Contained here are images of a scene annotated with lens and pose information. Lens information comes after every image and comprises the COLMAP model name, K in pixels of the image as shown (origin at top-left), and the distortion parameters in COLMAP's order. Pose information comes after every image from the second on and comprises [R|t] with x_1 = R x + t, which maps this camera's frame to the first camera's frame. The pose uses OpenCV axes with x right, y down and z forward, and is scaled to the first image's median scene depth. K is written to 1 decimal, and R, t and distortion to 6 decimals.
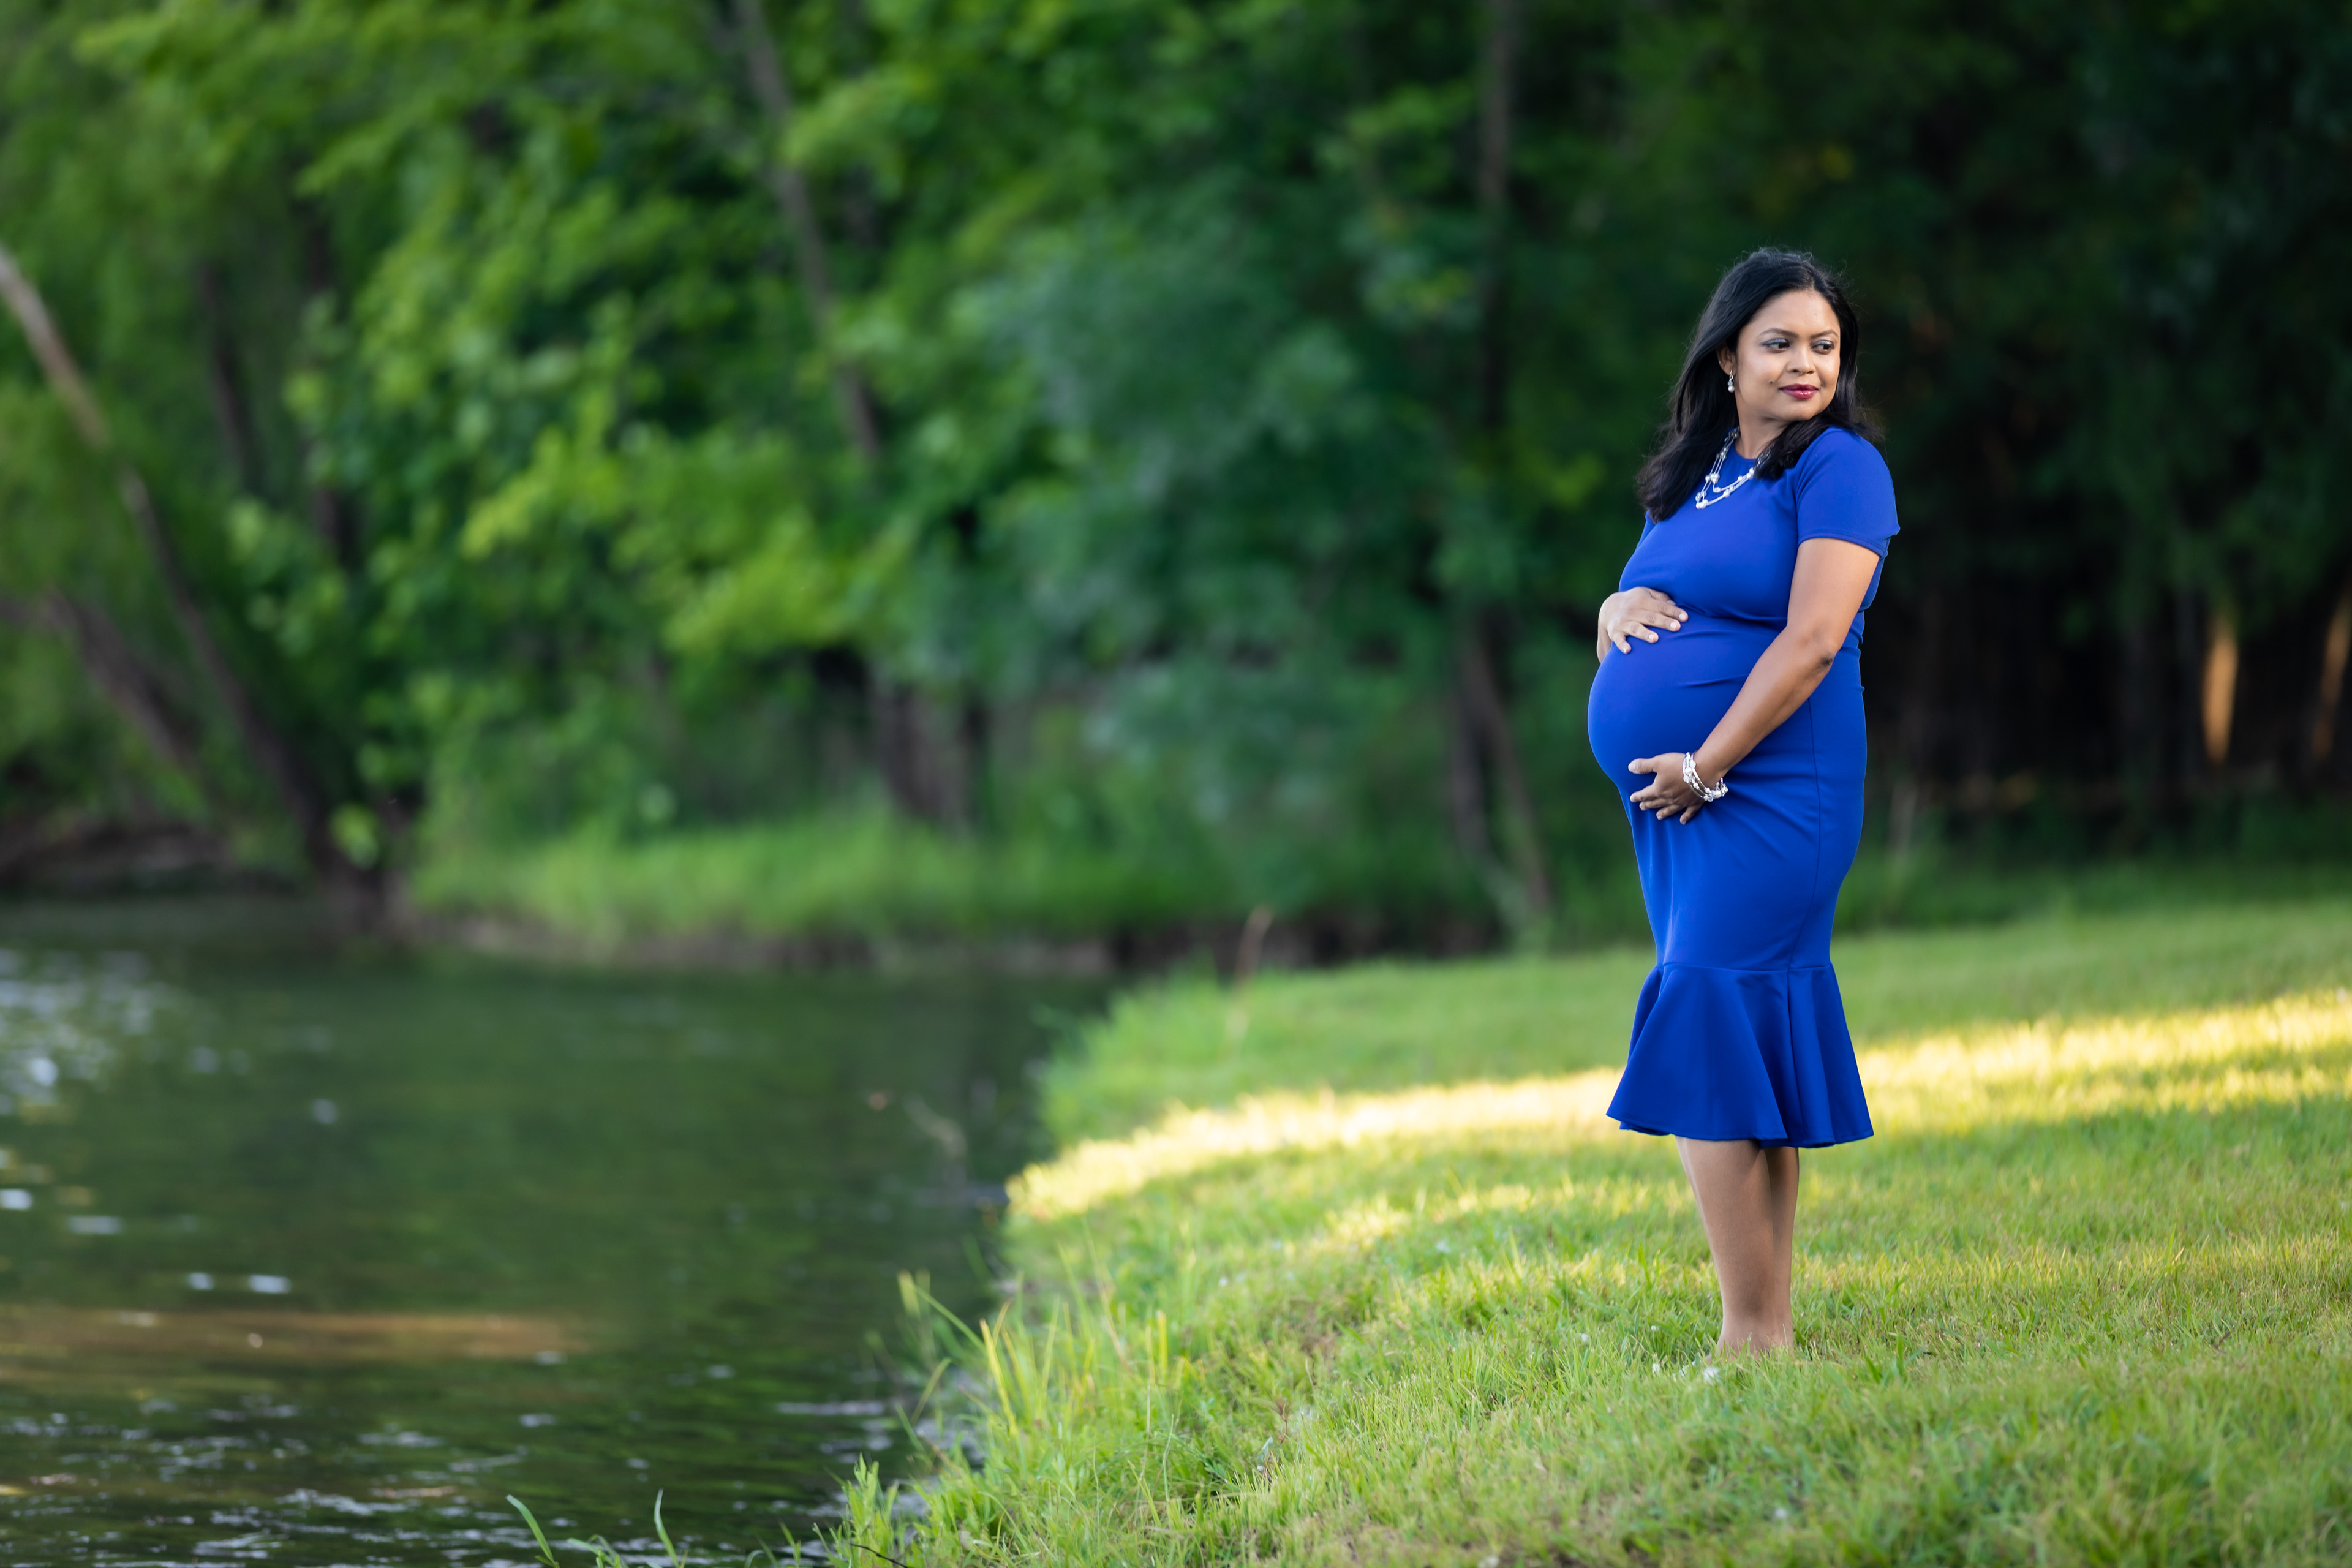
lens RADIAL K [[11863.6, 0, 1175.7], [0, 11863.6, 782.6], [0, 0, 1]] dist [-2.052260, 0.000000]
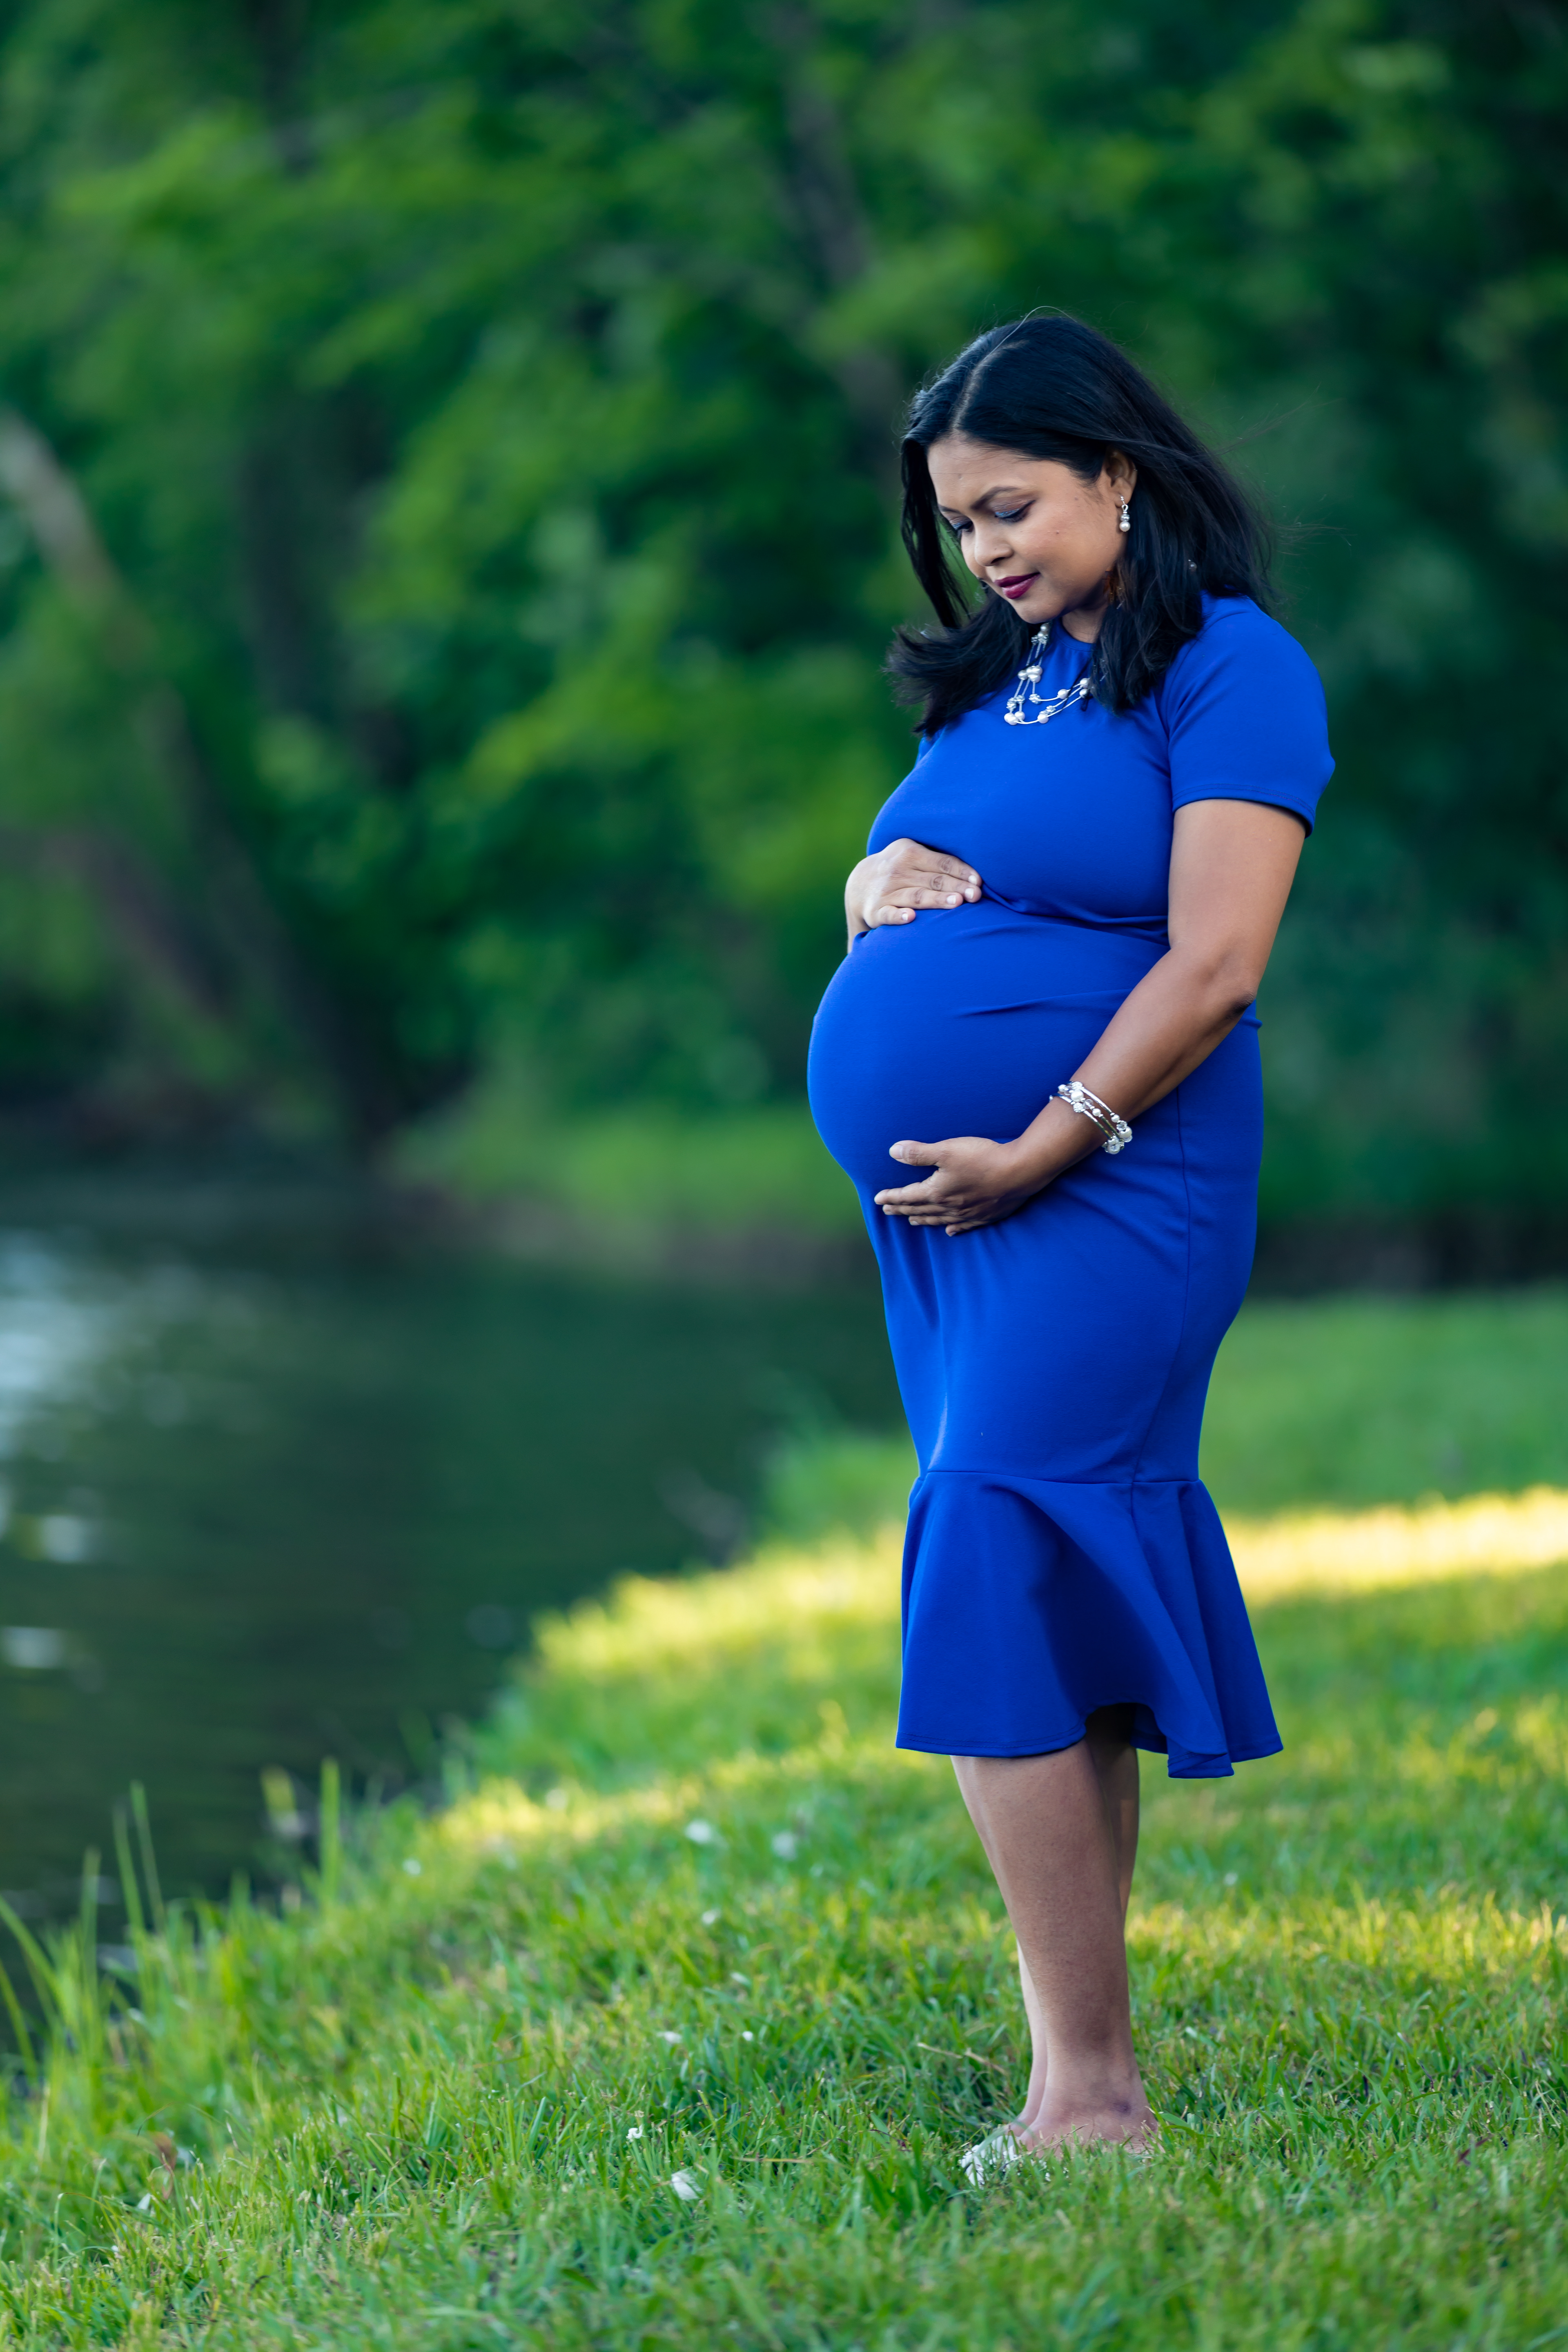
lens RADIAL K [[11863.6, 0, 784.4], [0, 11863.6, 1181.0], [0, 0, 1]] dist [-2.052260, 0.000000]
pose [[0.996949, 0.014907, -0.076621, 0.027731], [-0.013916, 0.999813, 0.013451, -0.002633], [0.076807, -0.012343, 0.996970, 0.133785]]
